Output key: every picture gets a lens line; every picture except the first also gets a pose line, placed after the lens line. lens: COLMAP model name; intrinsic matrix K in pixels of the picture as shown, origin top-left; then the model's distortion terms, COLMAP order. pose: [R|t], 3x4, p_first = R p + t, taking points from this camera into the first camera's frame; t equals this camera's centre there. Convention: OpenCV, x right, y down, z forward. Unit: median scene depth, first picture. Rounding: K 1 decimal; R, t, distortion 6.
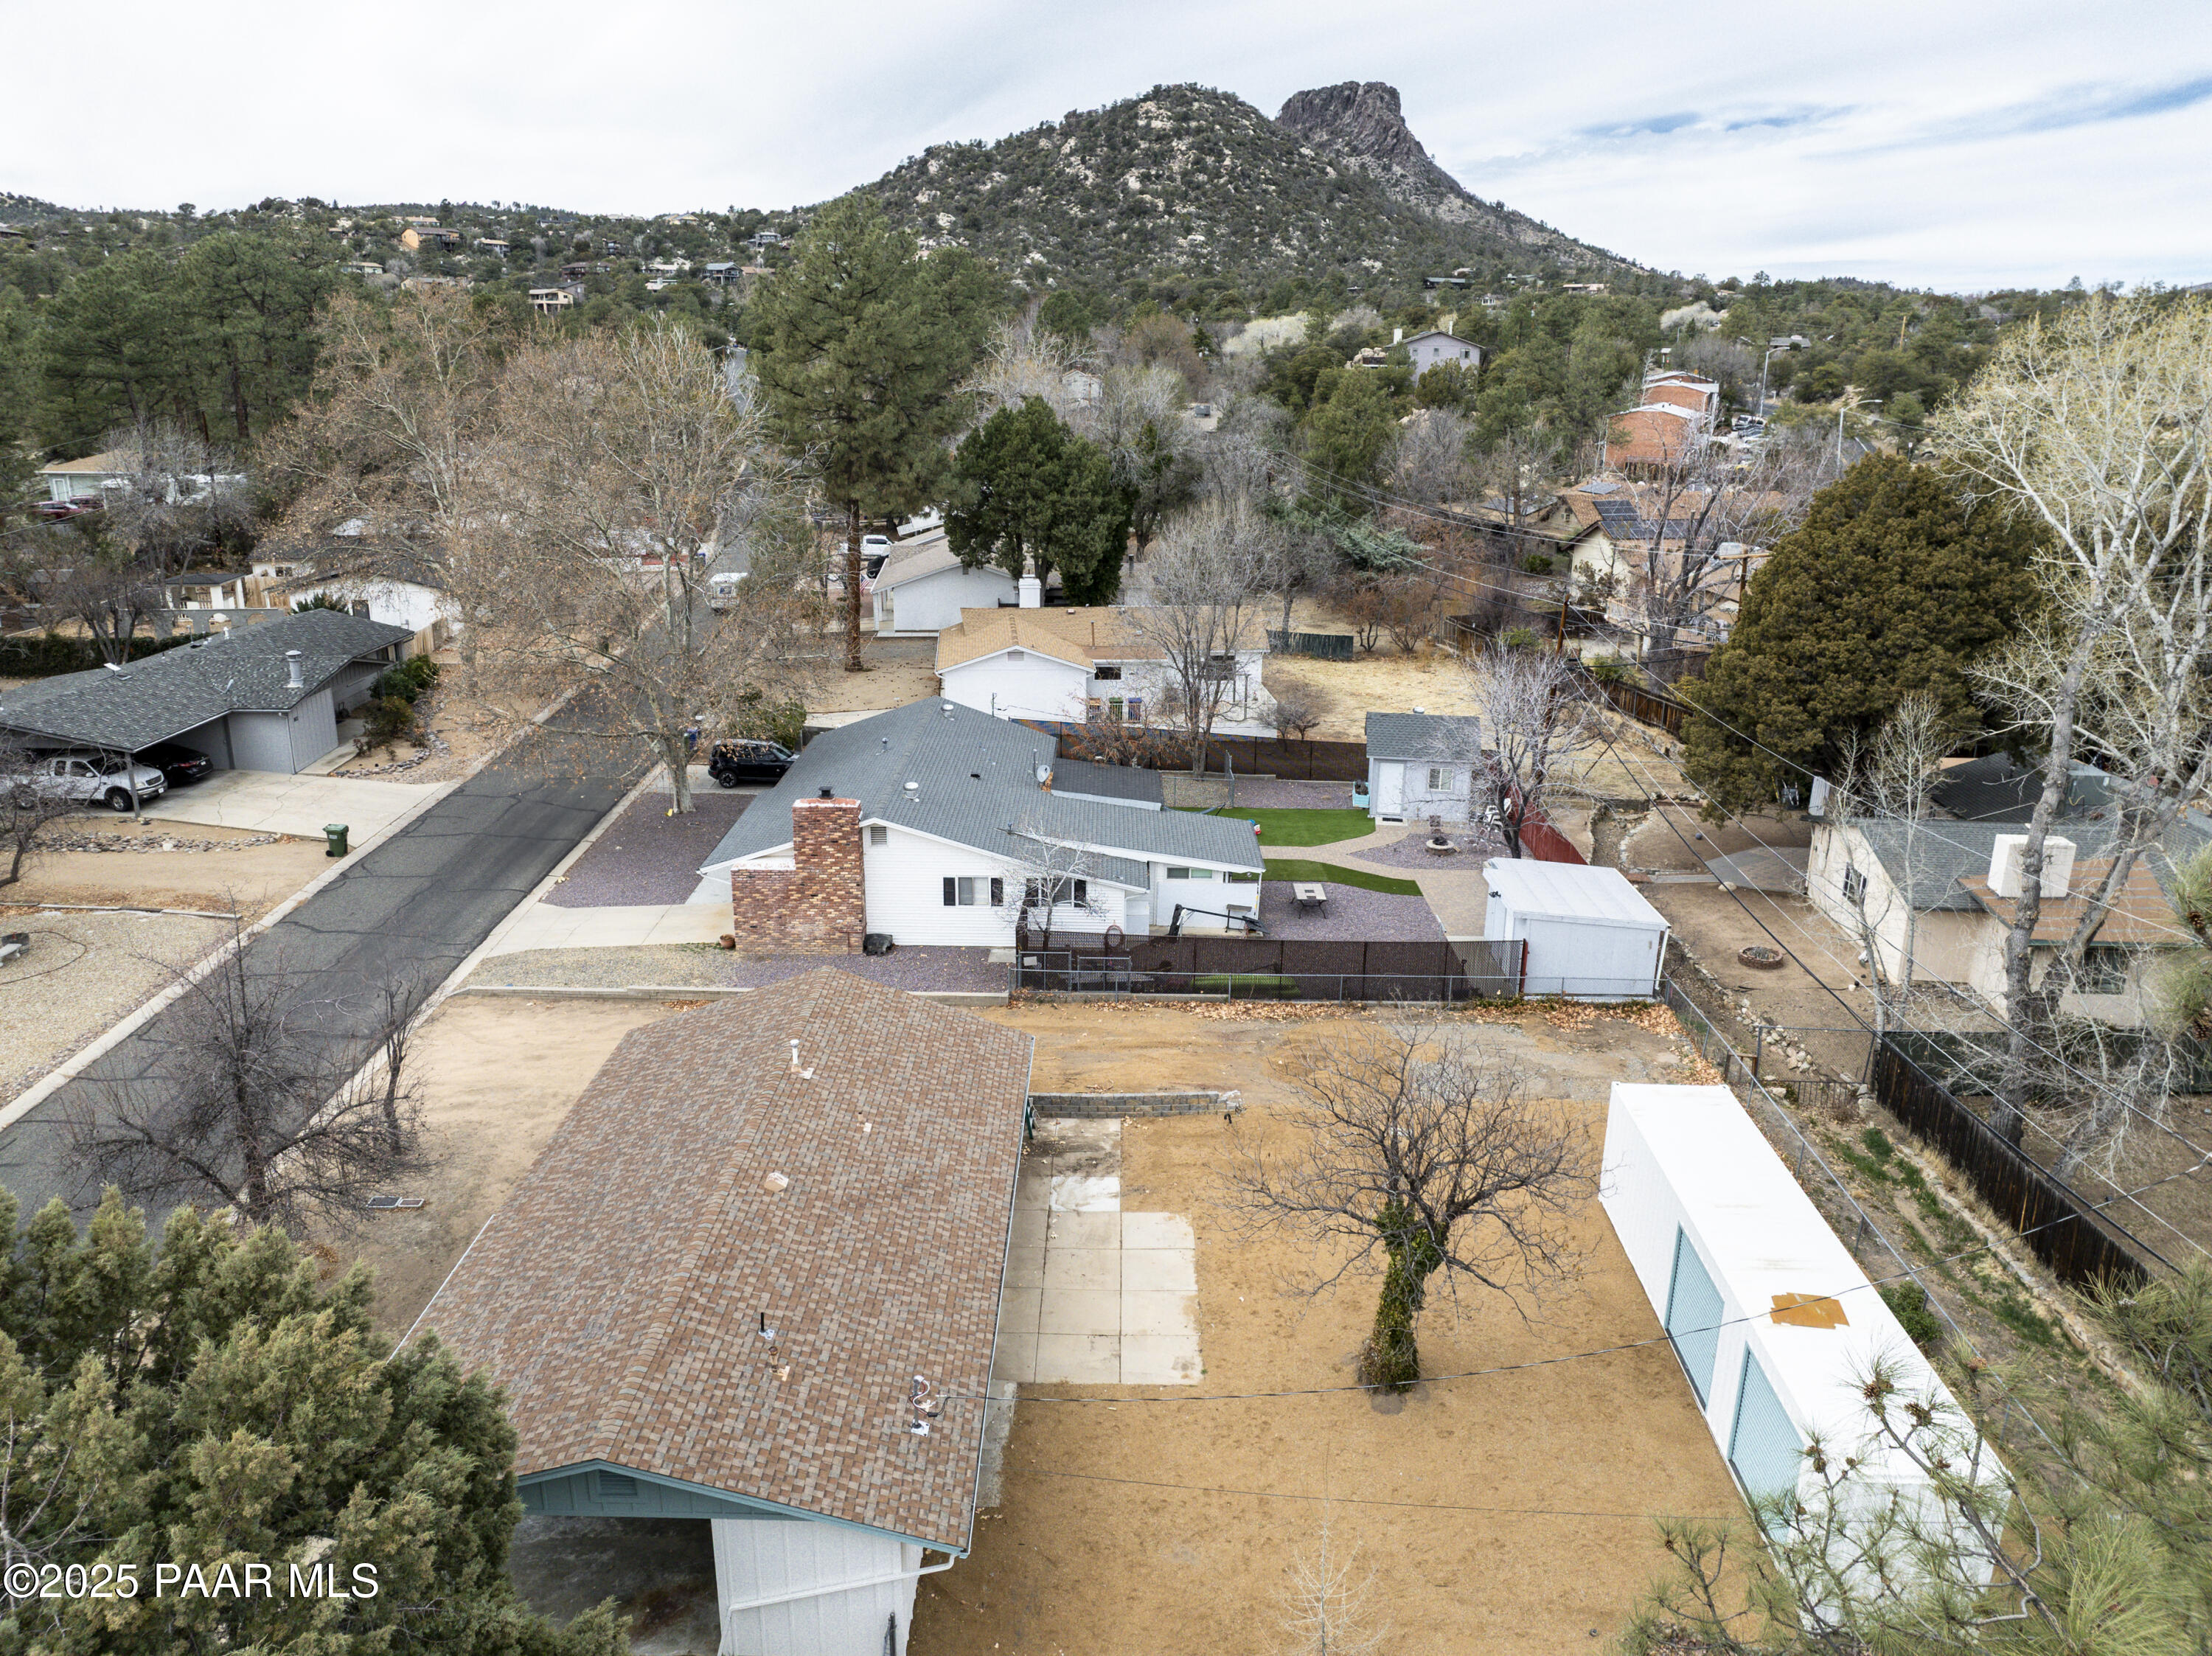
lens RADIAL K [[1555.7, 0, 1106.0], [0, 1555.7, 828.0], [0, 0, 1]] dist [-0.052473, 0.025079]
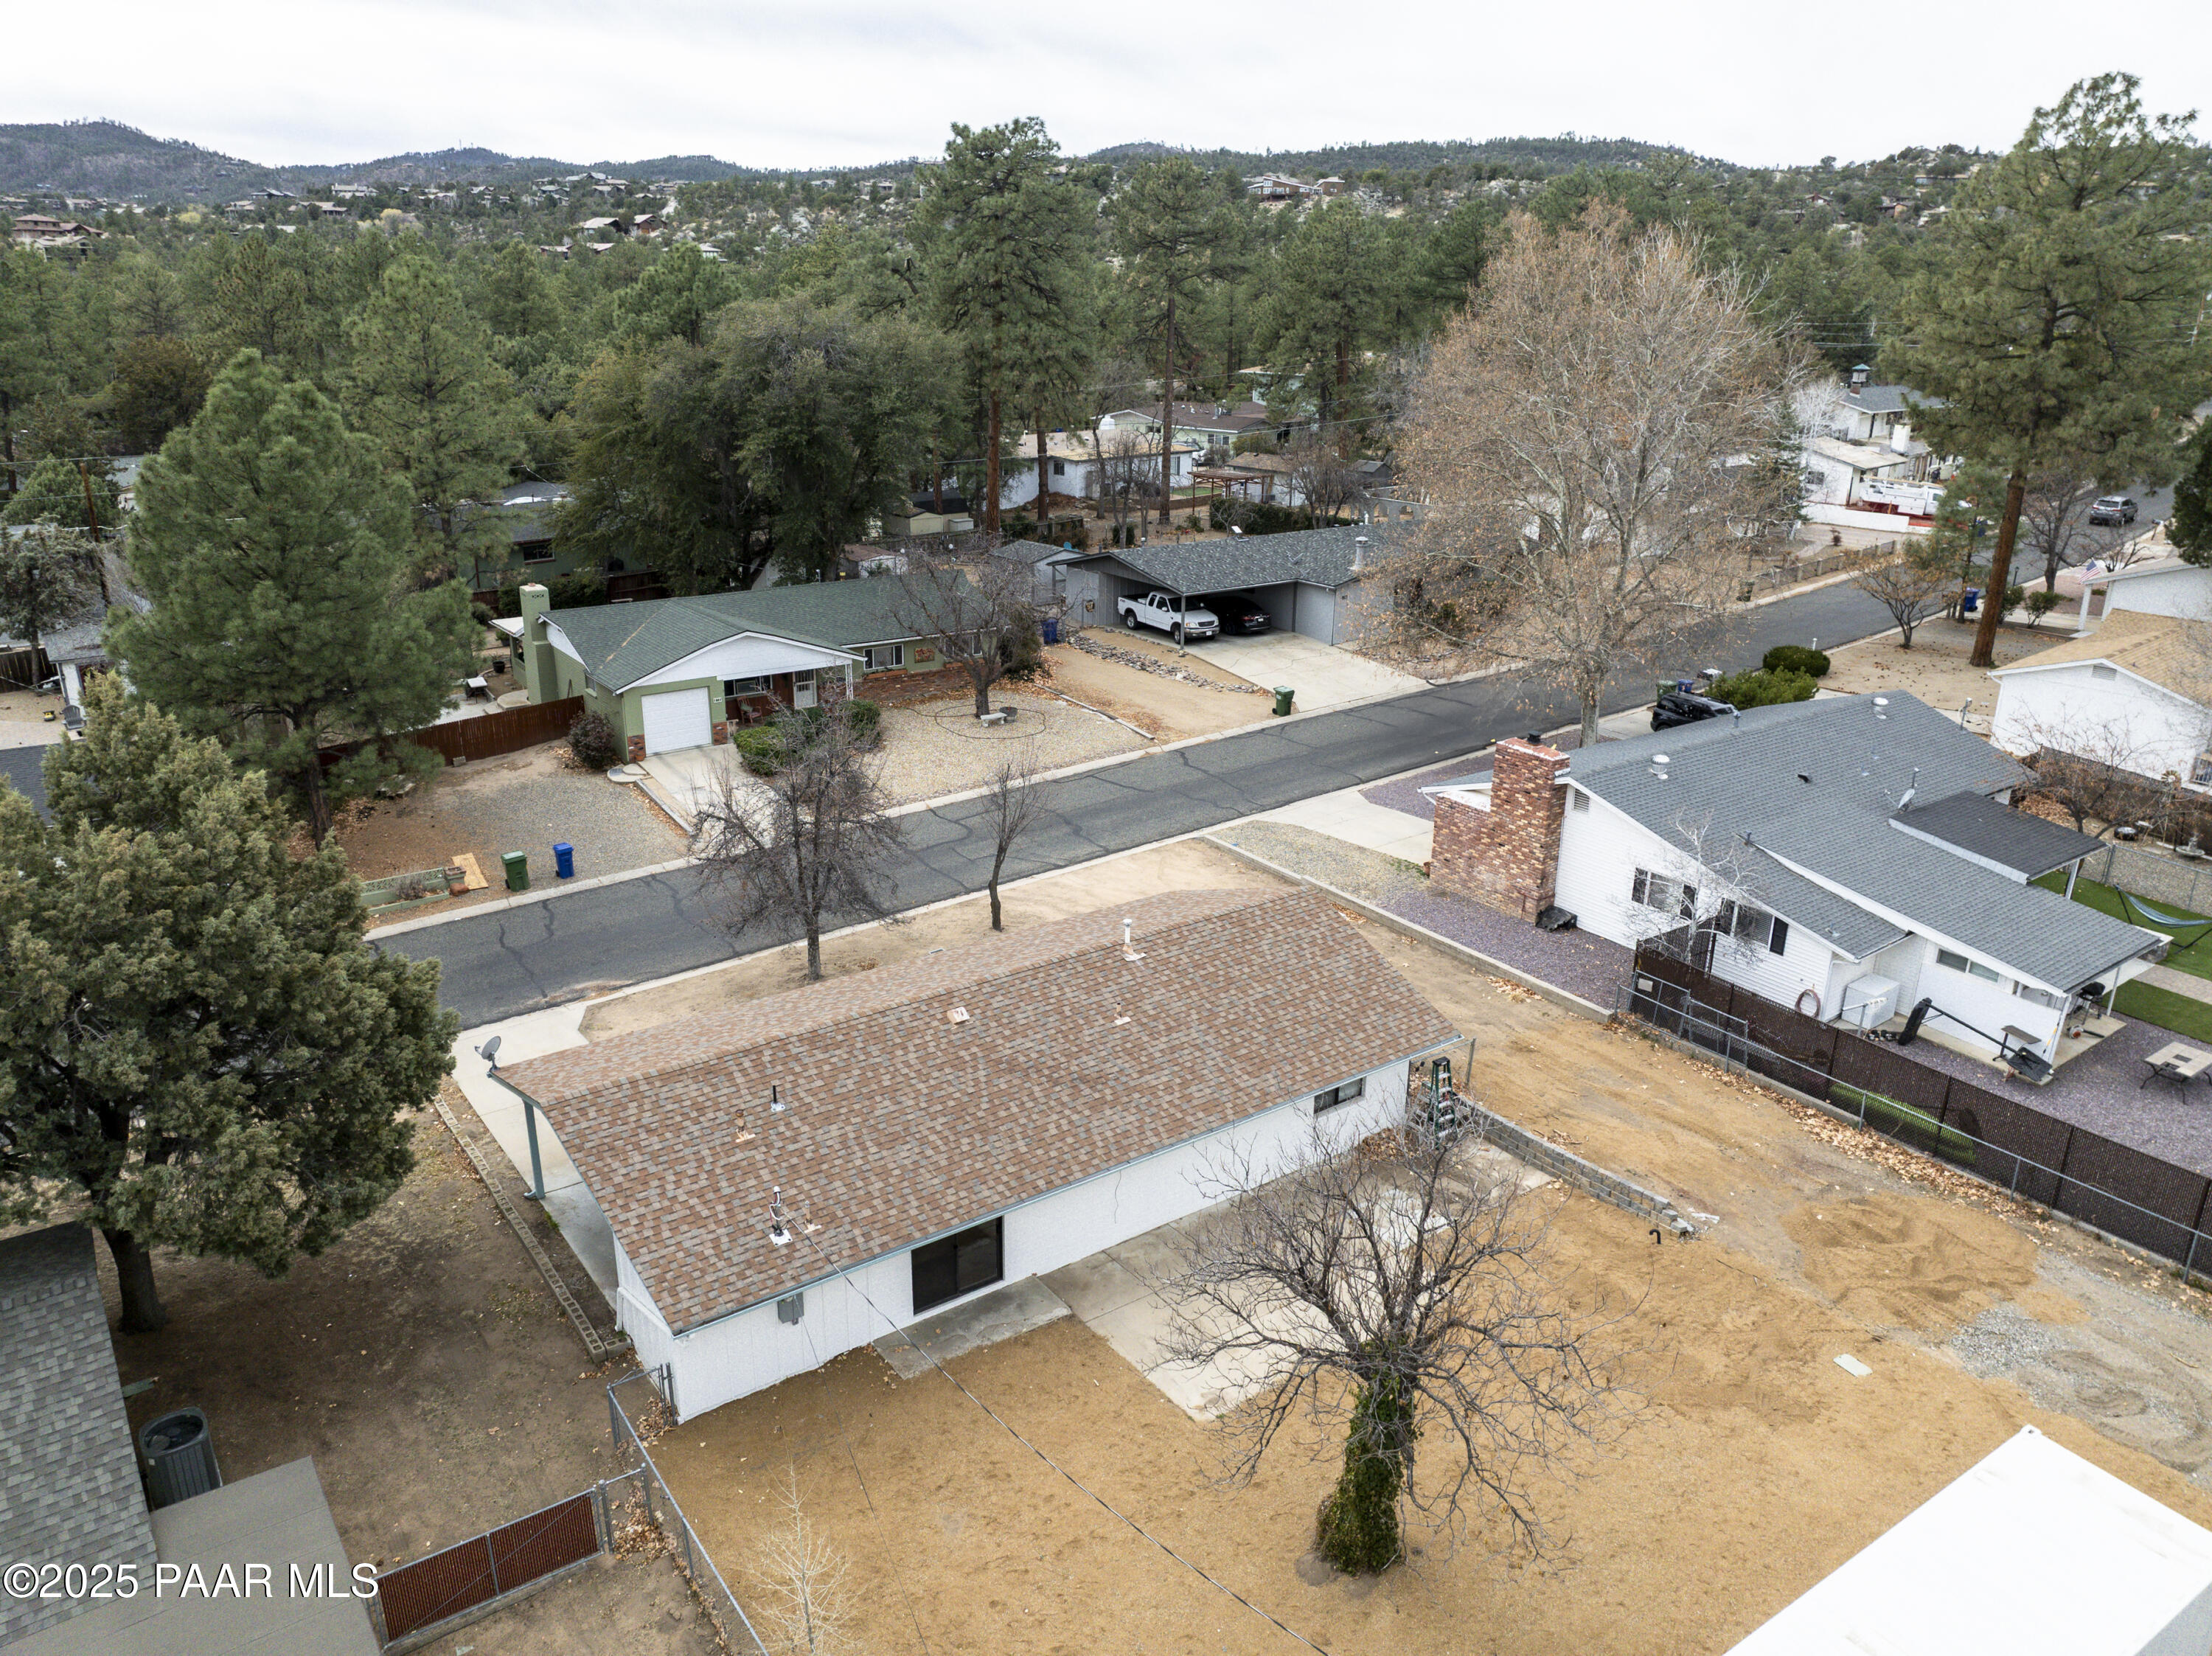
lens RADIAL K [[1561.9, 0, 1106.0], [0, 1561.9, 828.0], [0, 0, 1]] dist [-0.054642, 0.026723]
pose [[0.591399, 0.262271, -0.762536, 0.258386], [-0.242199, 0.959741, 0.142257, -0.027990], [0.769147, 0.100555, 0.631111, 0.167624]]
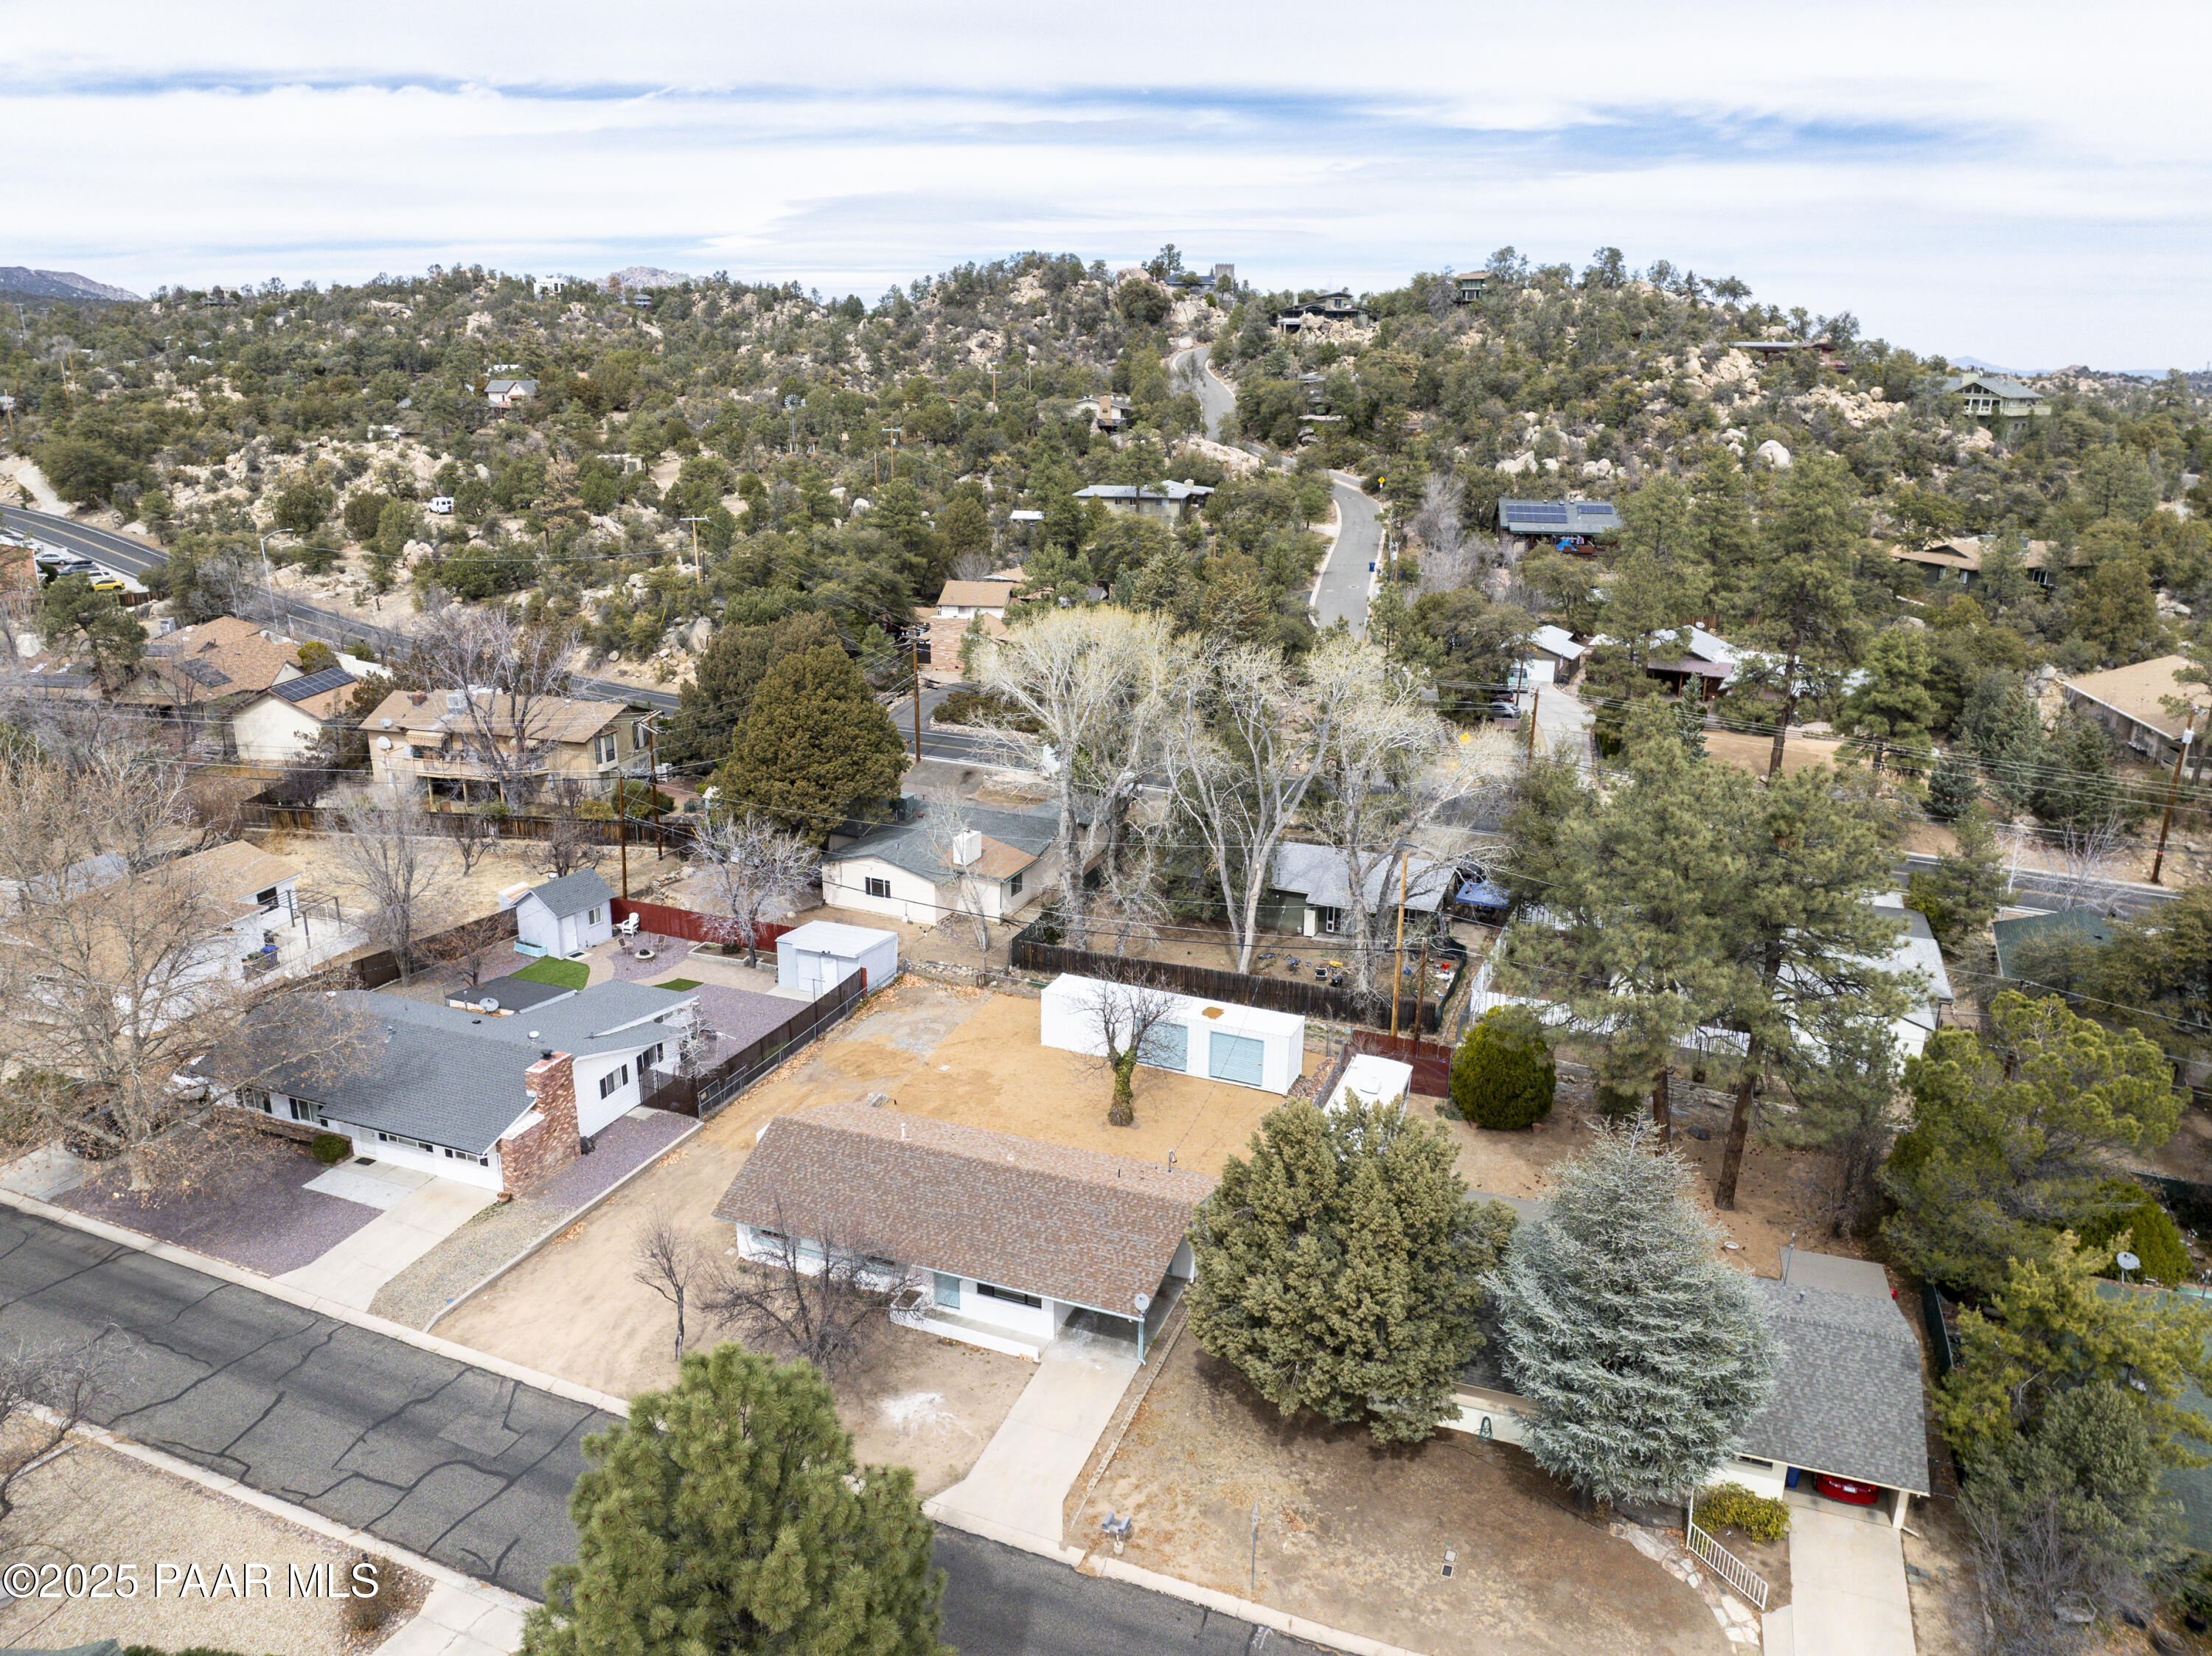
lens RADIAL K [[1555.7, 0, 1106.0], [0, 1555.7, 828.0], [0, 0, 1]] dist [-0.052473, 0.025079]
pose [[0.347727, -0.277490, 0.895592, -0.806082], [0.259934, 0.946290, 0.192275, -0.237738], [-0.900844, 0.165936, 0.401179, -0.013120]]
